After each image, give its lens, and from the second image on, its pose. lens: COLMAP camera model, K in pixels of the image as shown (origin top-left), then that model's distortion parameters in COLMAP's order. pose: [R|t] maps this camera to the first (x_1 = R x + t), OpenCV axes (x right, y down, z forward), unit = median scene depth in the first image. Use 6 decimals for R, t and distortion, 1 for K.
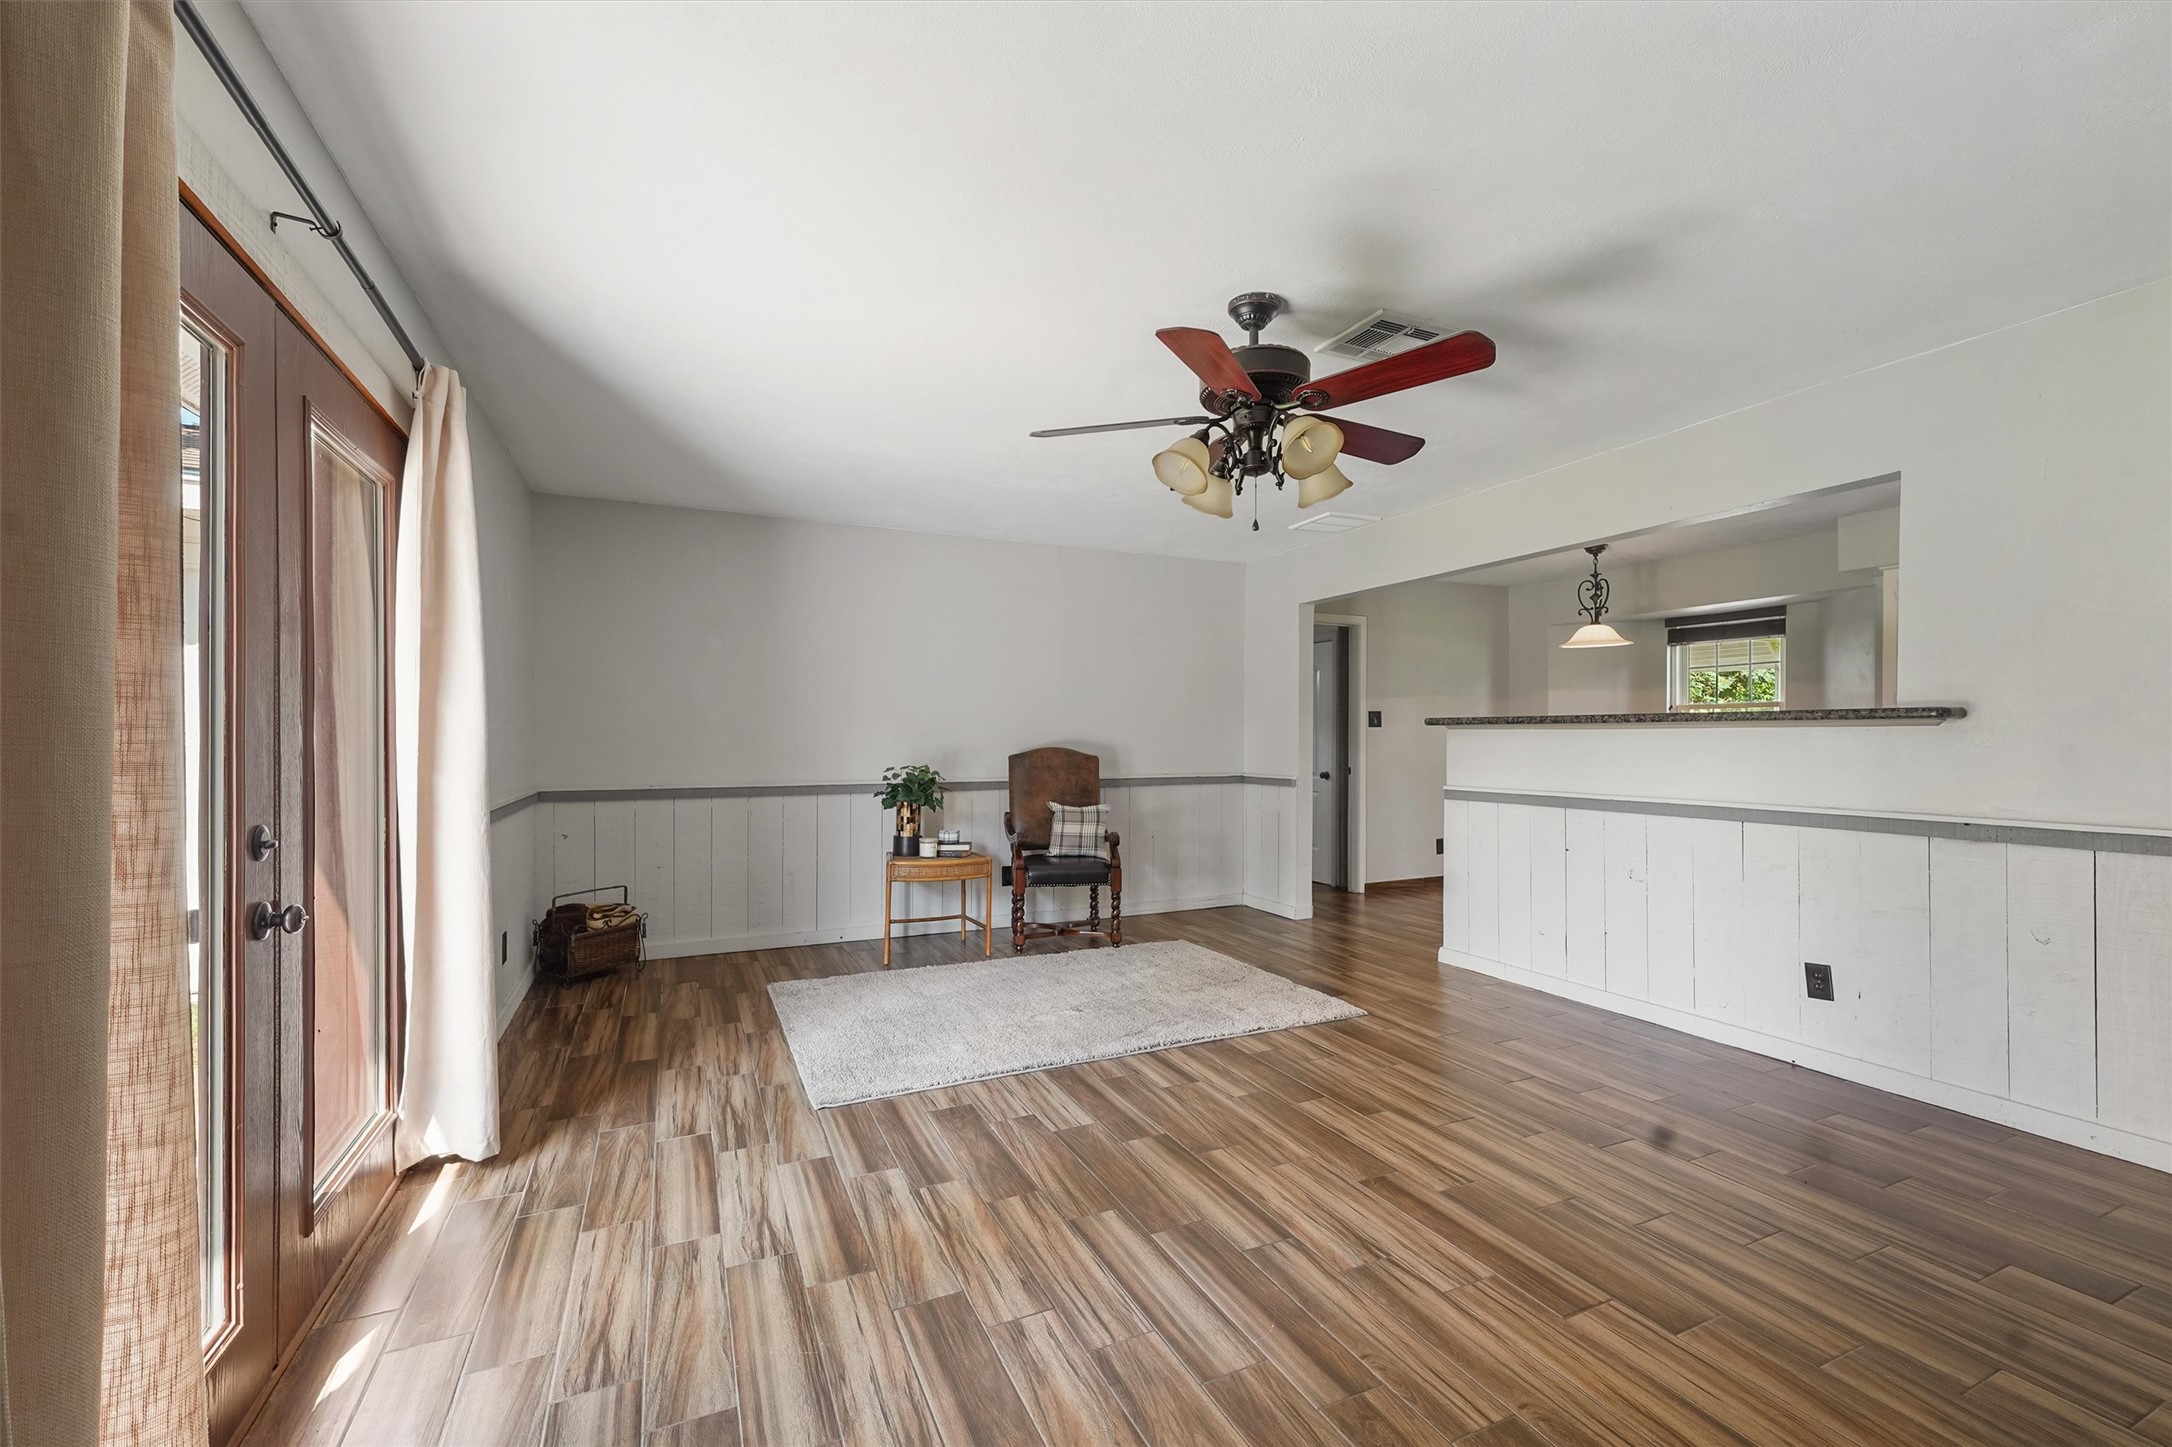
lens RADIAL K [[887.5, 0, 1084.5], [0, 887.5, 731.4], [0, 0, 1]] dist [0.002578, -0.000482]
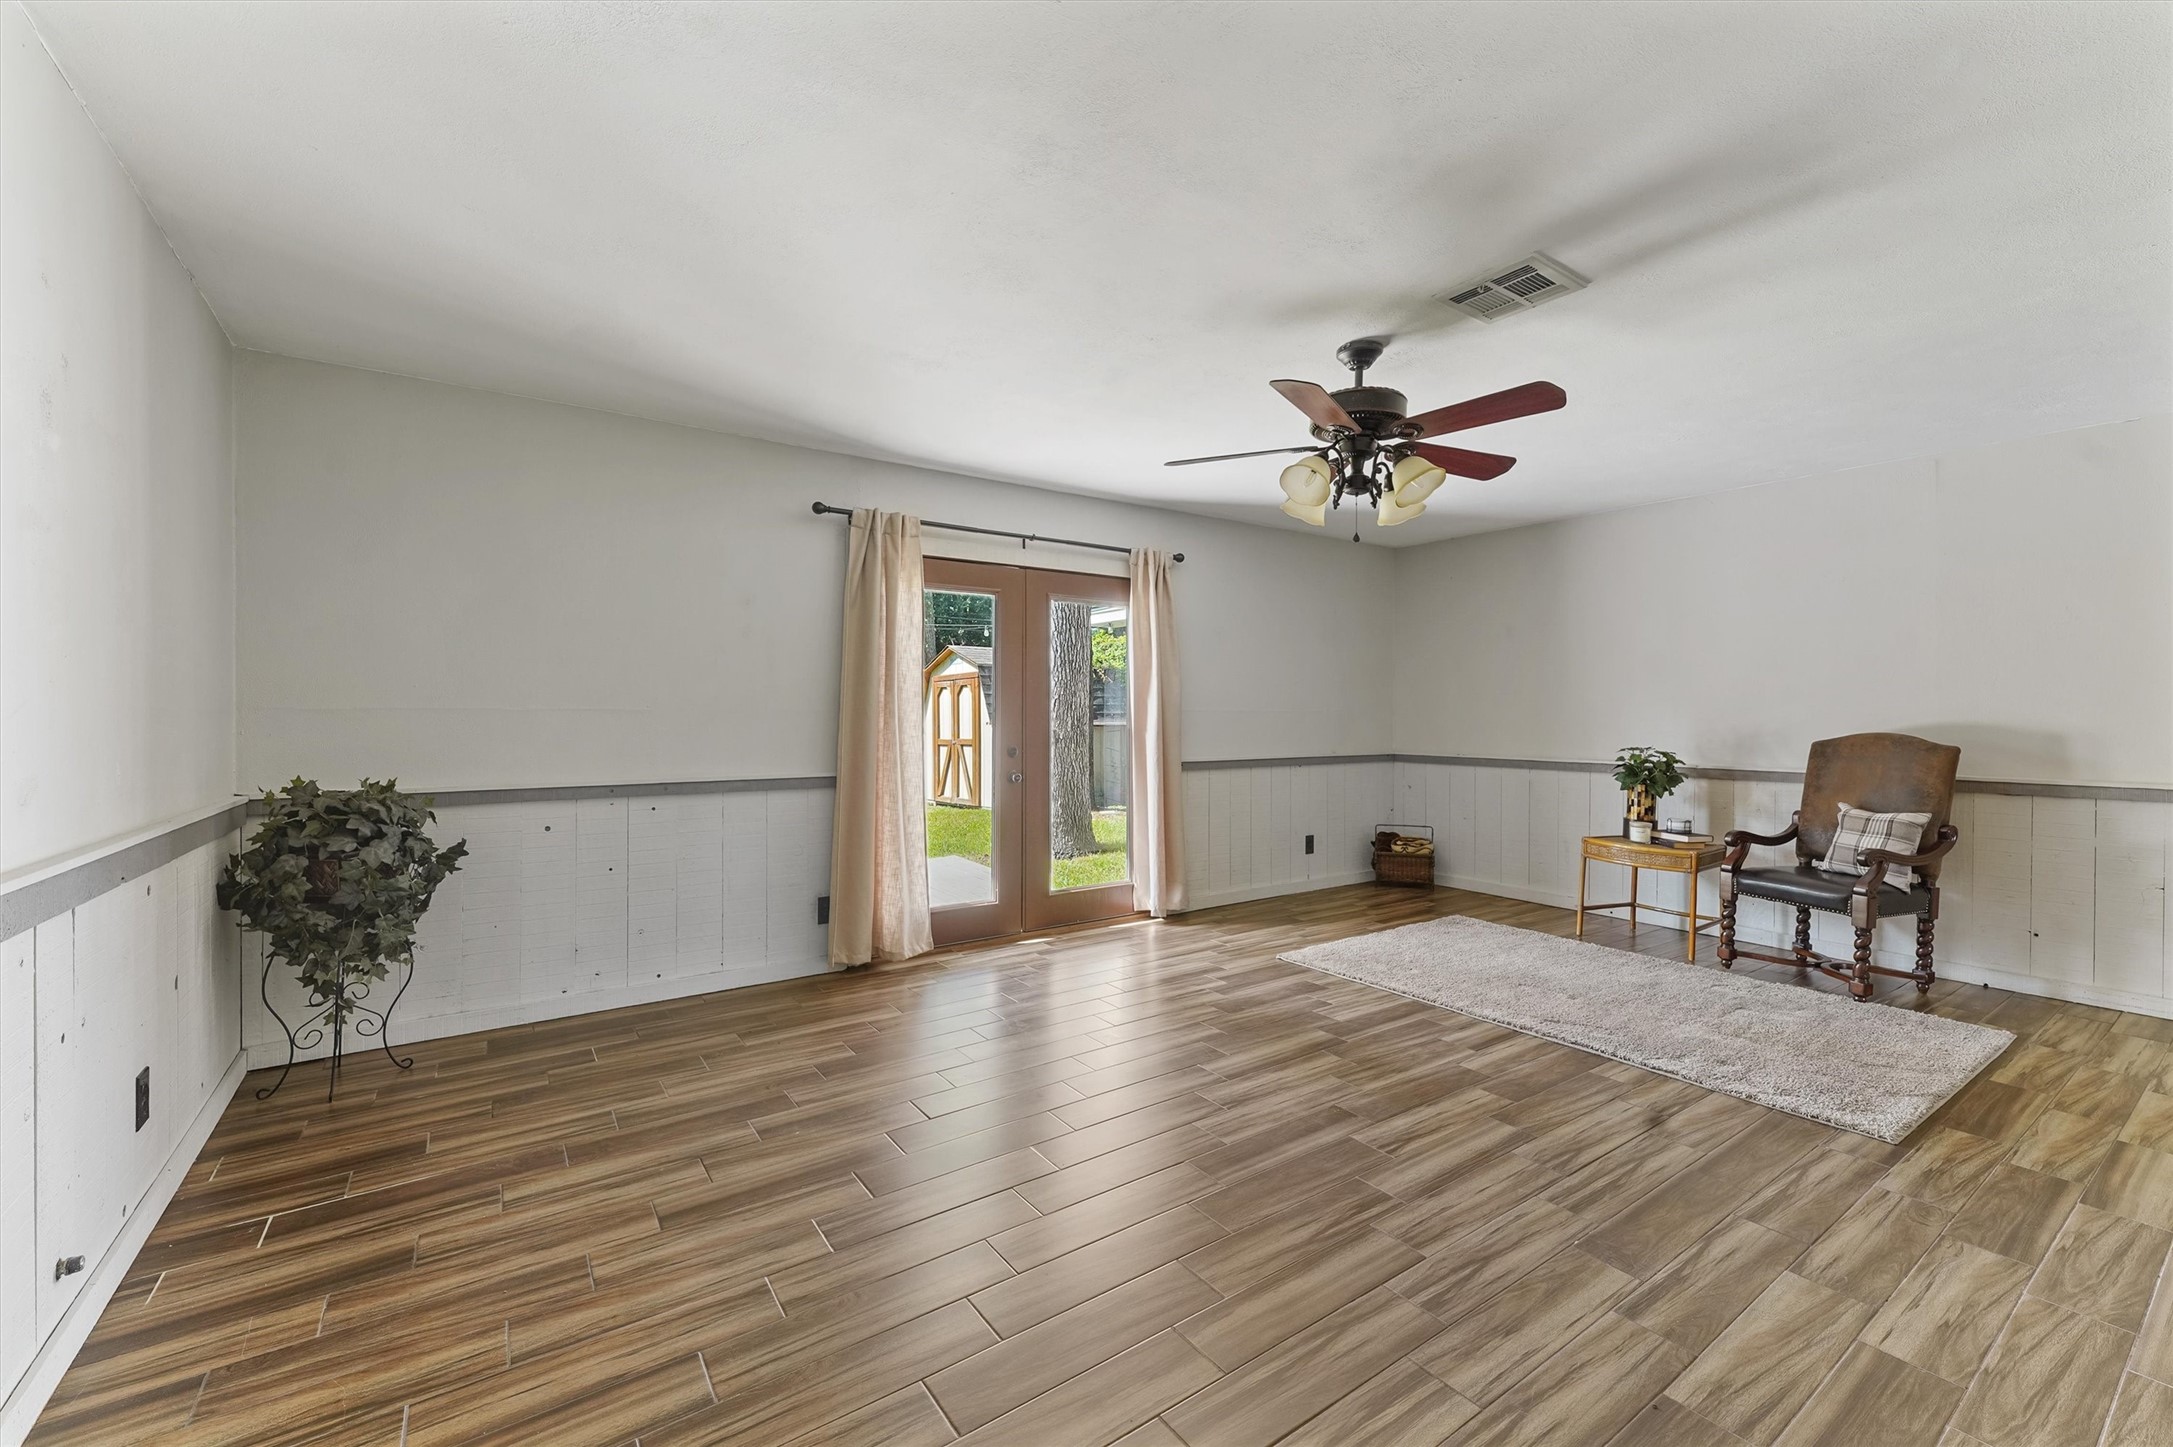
lens RADIAL K [[887.9, 0, 1088.1], [0, 887.9, 709.8], [0, 0, 1]] dist [0.002578, -0.000482]
pose [[0.185945, -0.000030, -0.982560, 1.038128], [0.000828, 1.000000, 0.000126, -0.005299], [0.982560, -0.000837, 0.185945, 0.352254]]
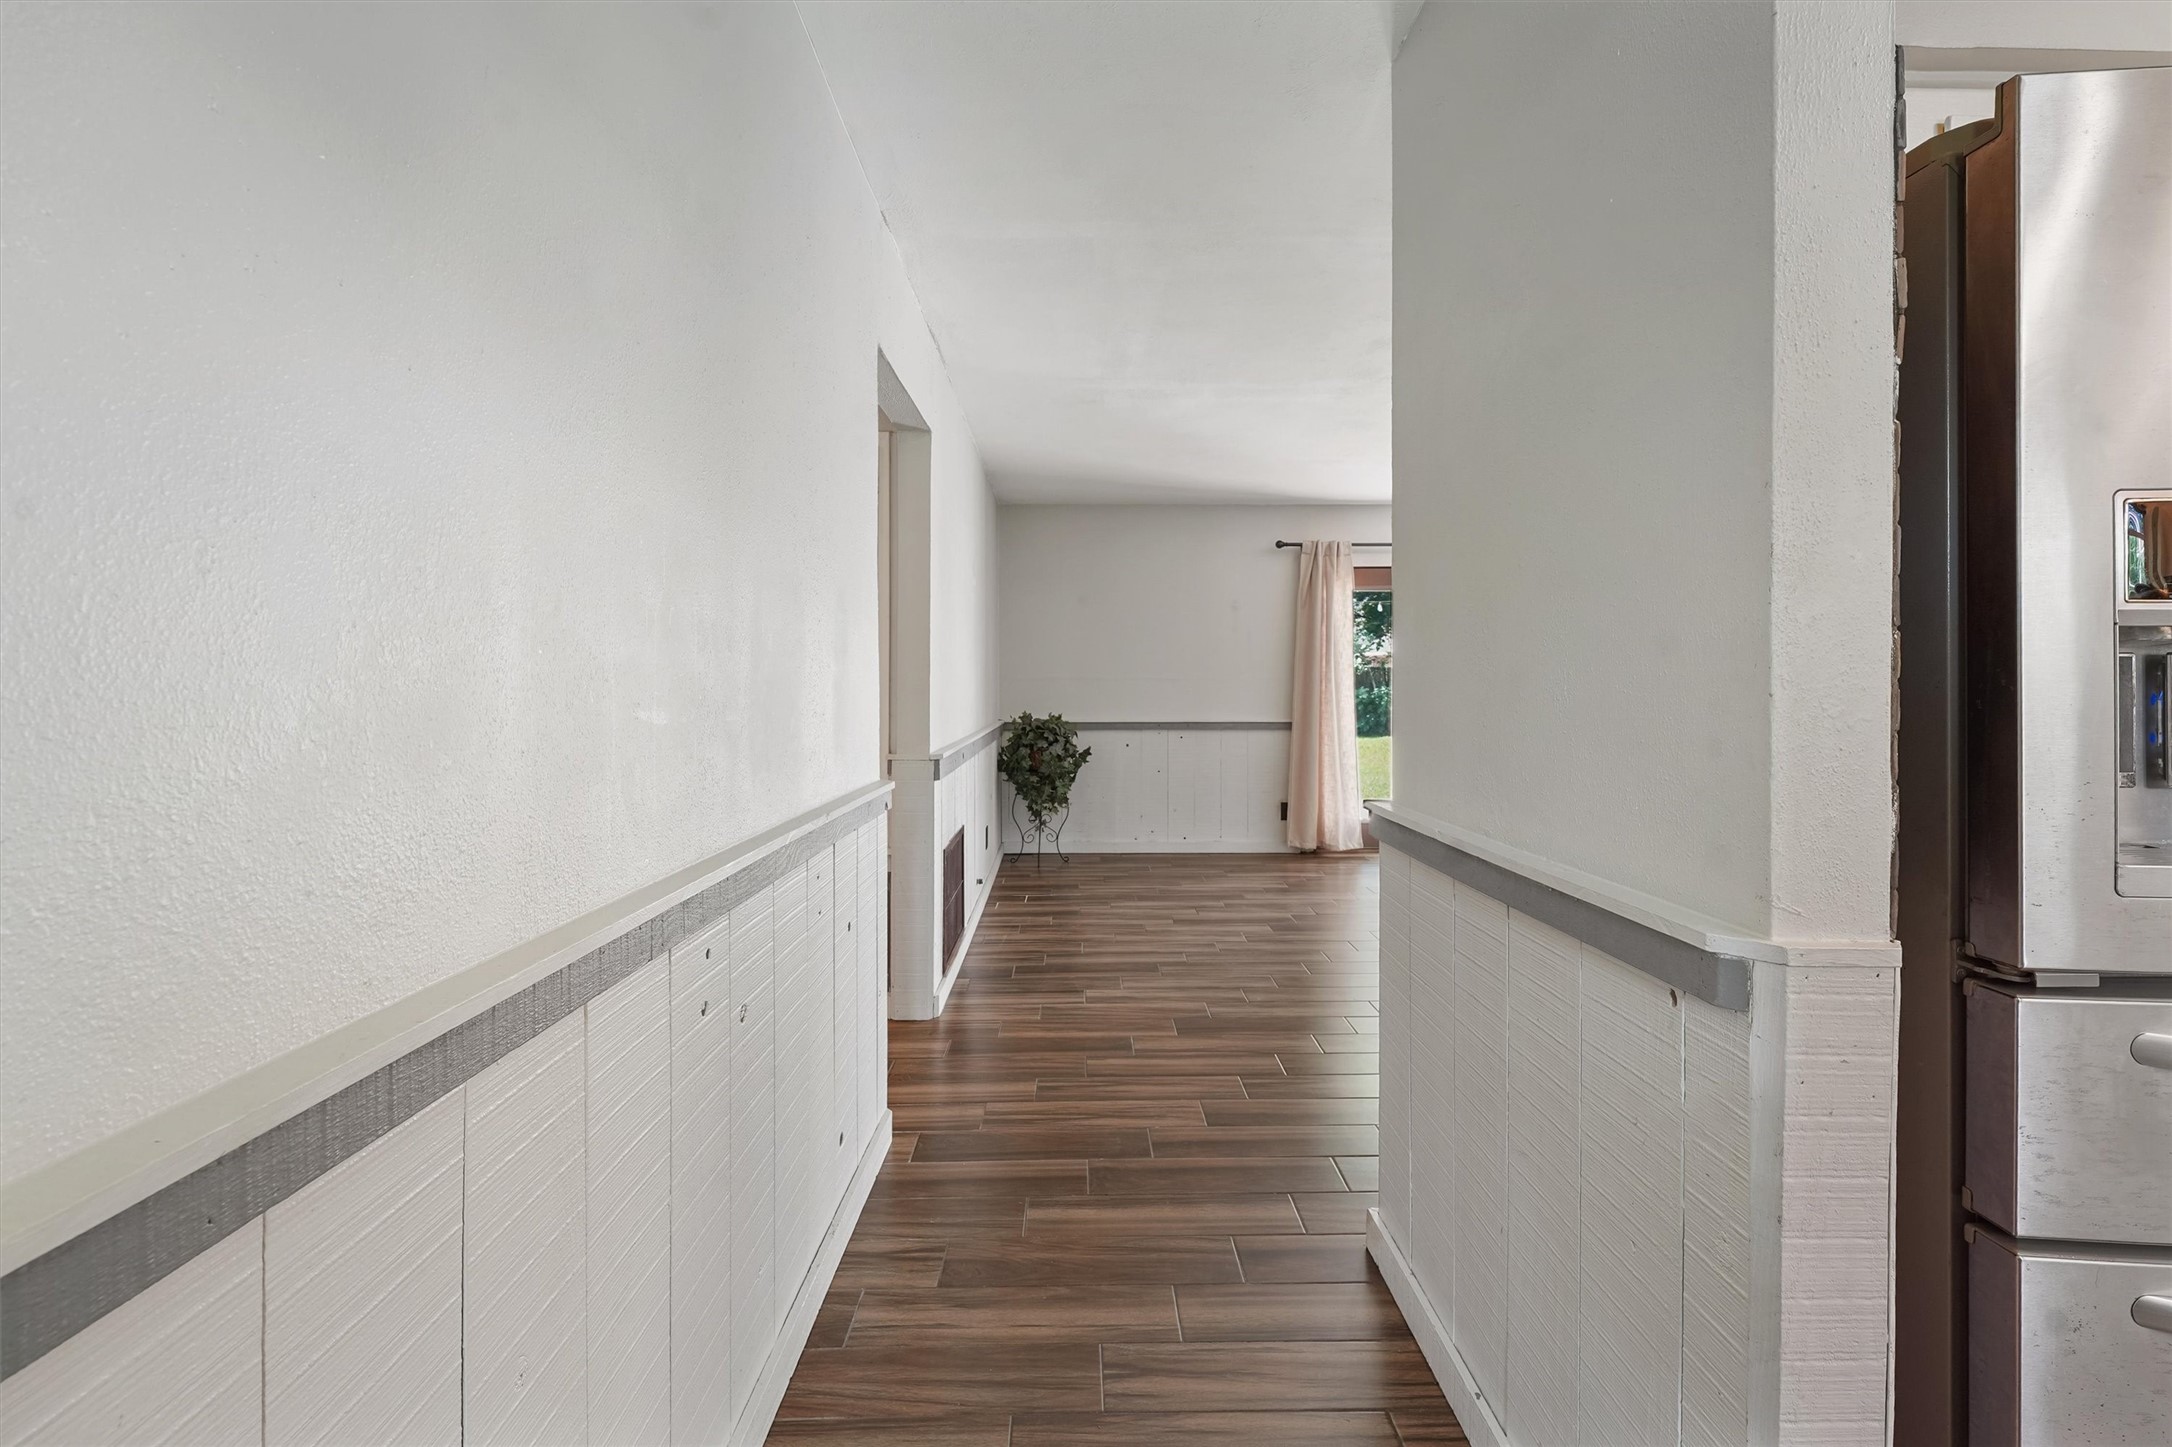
lens RADIAL K [[887.5, 0, 1088.5], [0, 887.5, 683.1], [0, 0, 1]] dist [0.002578, -0.000482]
pose [[-0.392441, 0.004298, -0.919767, 4.100800], [0.006537, 0.999977, 0.001884, 0.019533], [0.919754, -0.005273, -0.392460, 1.508892]]
